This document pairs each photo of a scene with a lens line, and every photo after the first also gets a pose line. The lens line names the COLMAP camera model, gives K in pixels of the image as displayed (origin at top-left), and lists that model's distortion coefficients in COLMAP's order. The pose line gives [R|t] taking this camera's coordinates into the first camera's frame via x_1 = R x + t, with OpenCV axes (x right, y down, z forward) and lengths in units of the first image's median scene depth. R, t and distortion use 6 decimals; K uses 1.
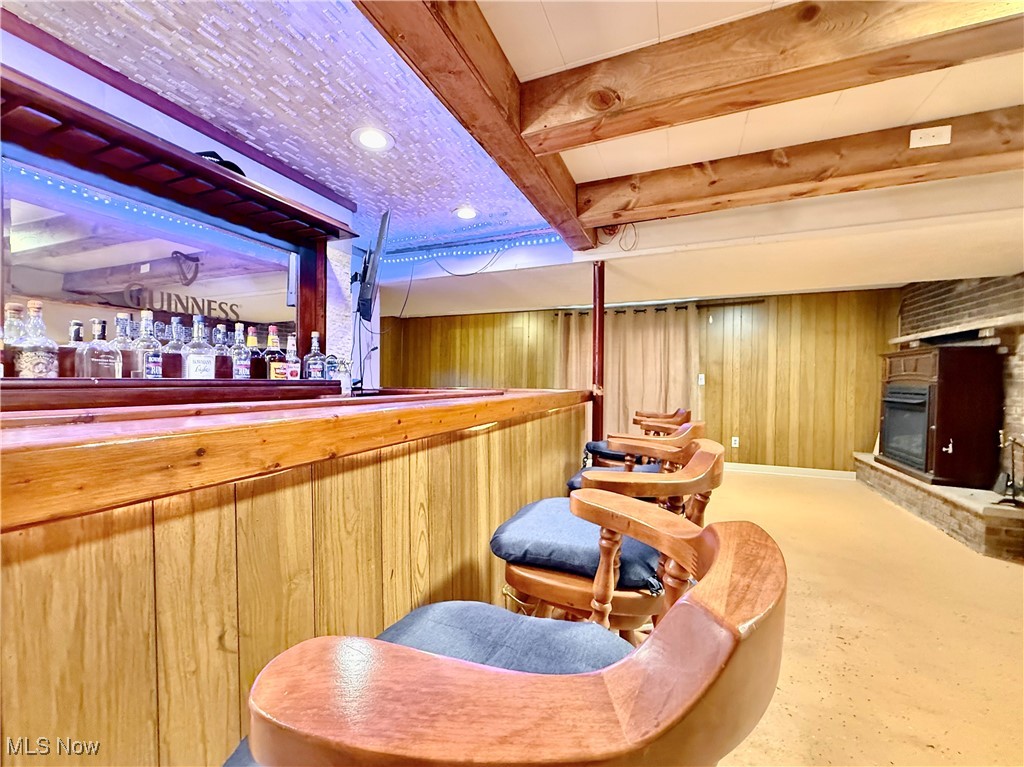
lens RADIAL K [[407.0, 0, 509.8], [0, 407.0, 381.8], [0, 0, 1]] dist [-0.000133, 0.000013]
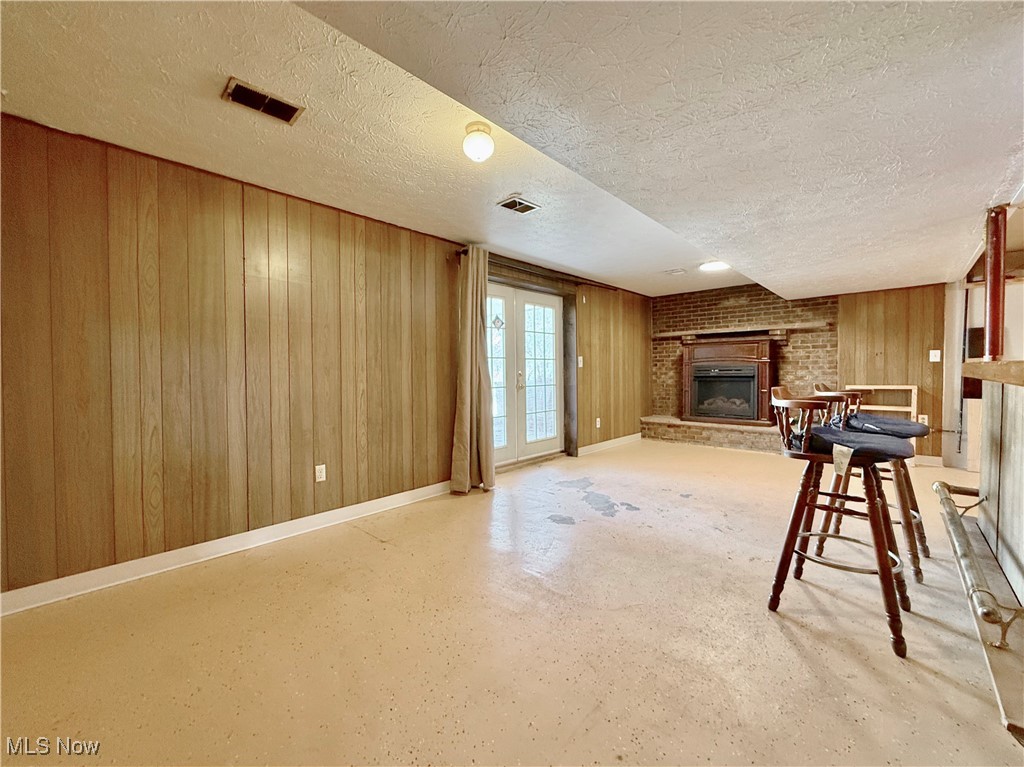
lens RADIAL K [[407.0, 0, 509.8], [0, 407.0, 381.8], [0, 0, 1]] dist [-0.000133, 0.000013]
pose [[0.371720, -0.035012, 0.927685, -0.475993], [0.015981, 0.999382, 0.031315, 0.008610], [-0.928208, 0.003184, 0.372049, 0.812082]]
